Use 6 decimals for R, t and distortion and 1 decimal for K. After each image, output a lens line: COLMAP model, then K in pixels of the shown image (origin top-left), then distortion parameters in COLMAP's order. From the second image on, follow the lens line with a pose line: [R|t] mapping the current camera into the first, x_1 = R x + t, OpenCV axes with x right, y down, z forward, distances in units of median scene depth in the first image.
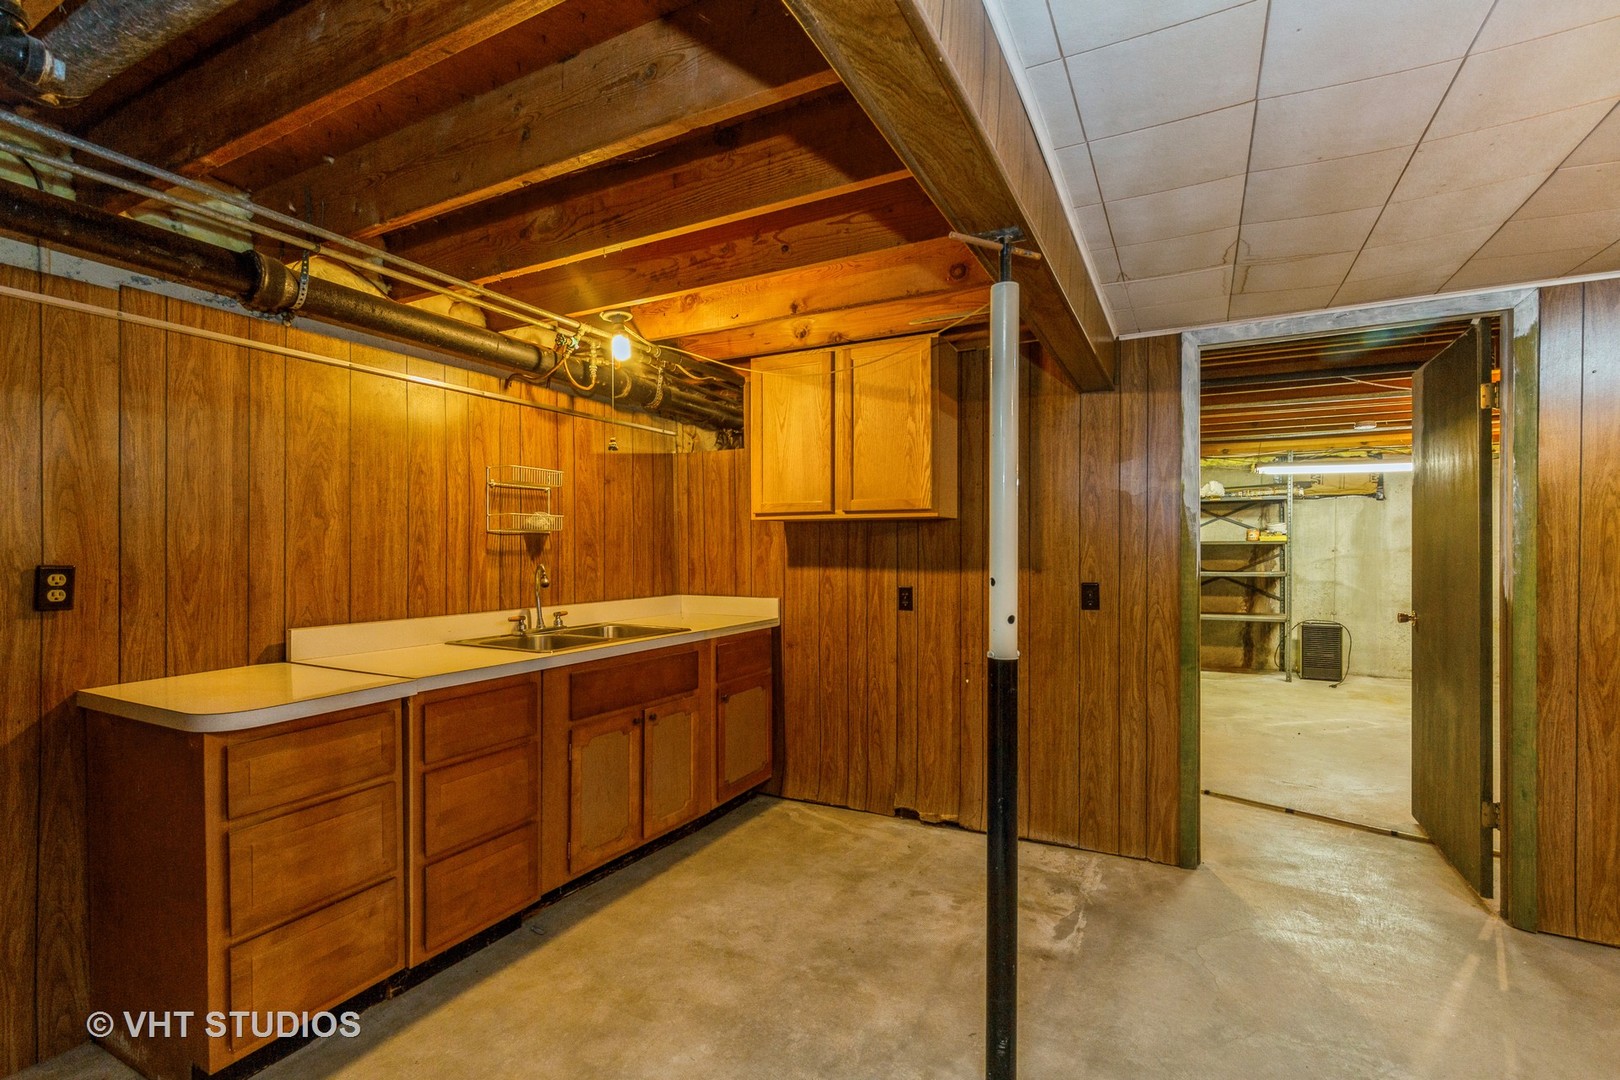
lens RADIAL K [[742.4, 0, 808.6], [0, 742.4, 547.7], [0, 0, 1]] dist [0.003185, -0.000649]
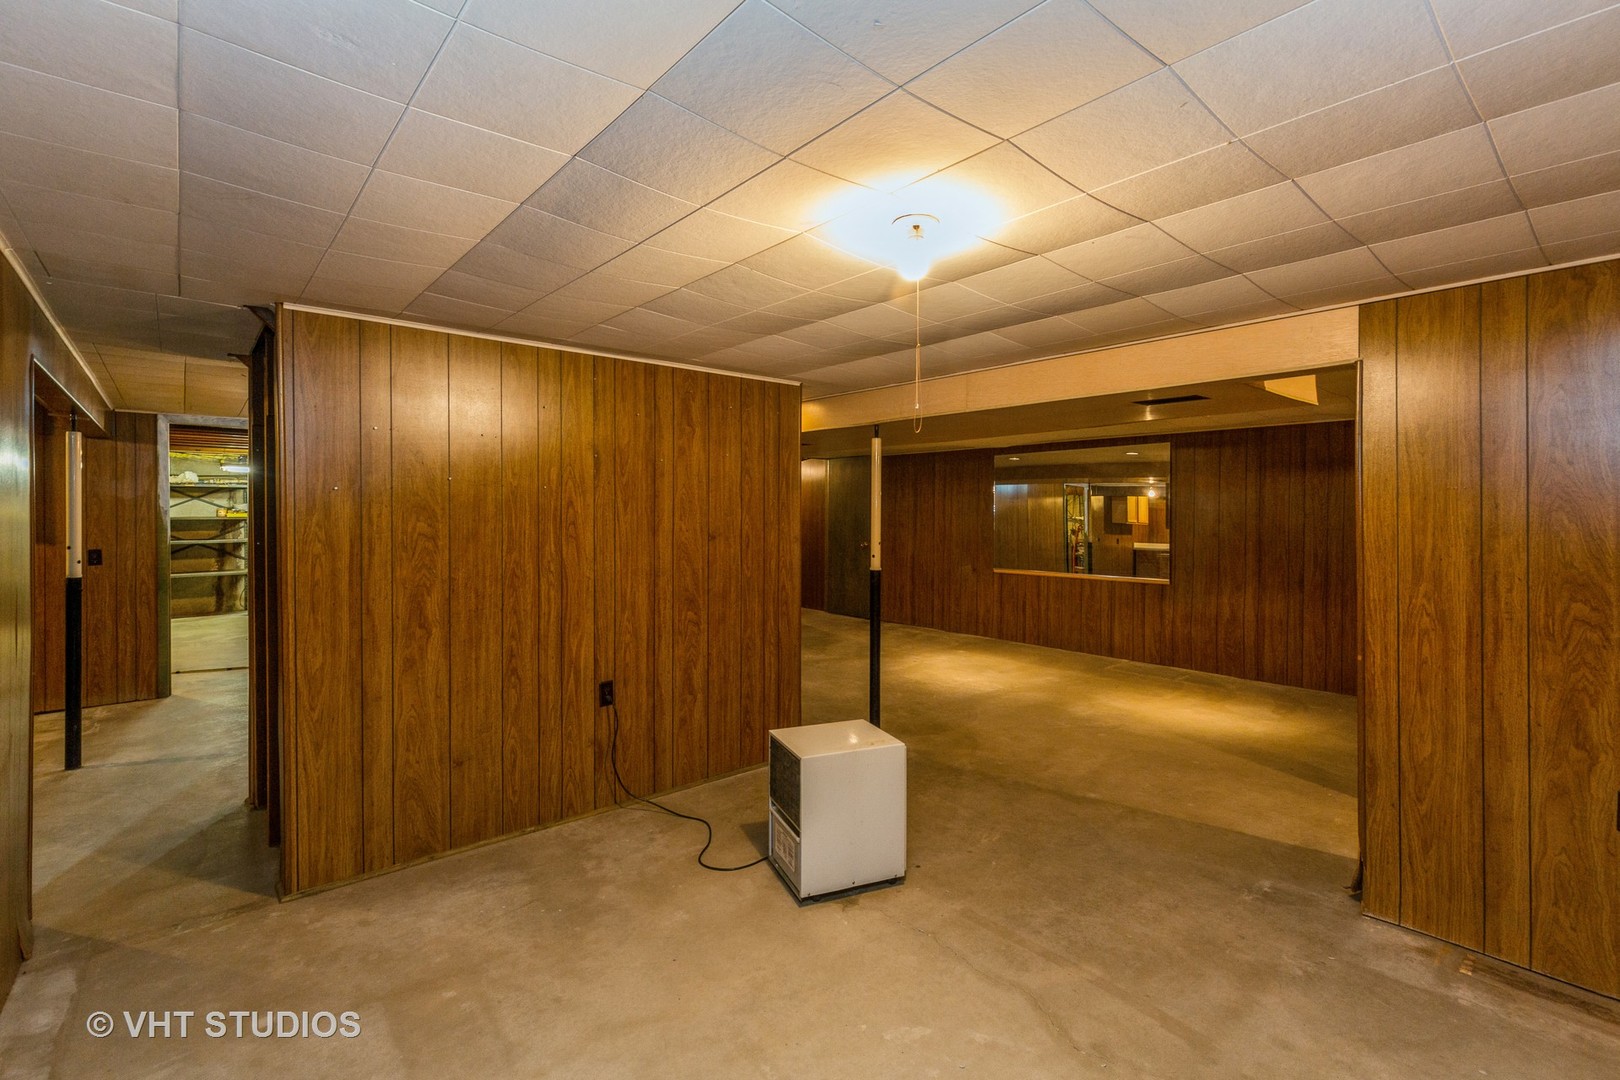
lens RADIAL K [[742.4, 0, 810.6], [0, 742.4, 523.9], [0, 0, 1]] dist [0.003185, -0.000649]
pose [[0.379115, -0.010247, 0.925293, -0.265036], [-0.004069, 0.999911, 0.012741, -0.018314], [-0.925341, -0.008595, 0.379039, -0.536035]]
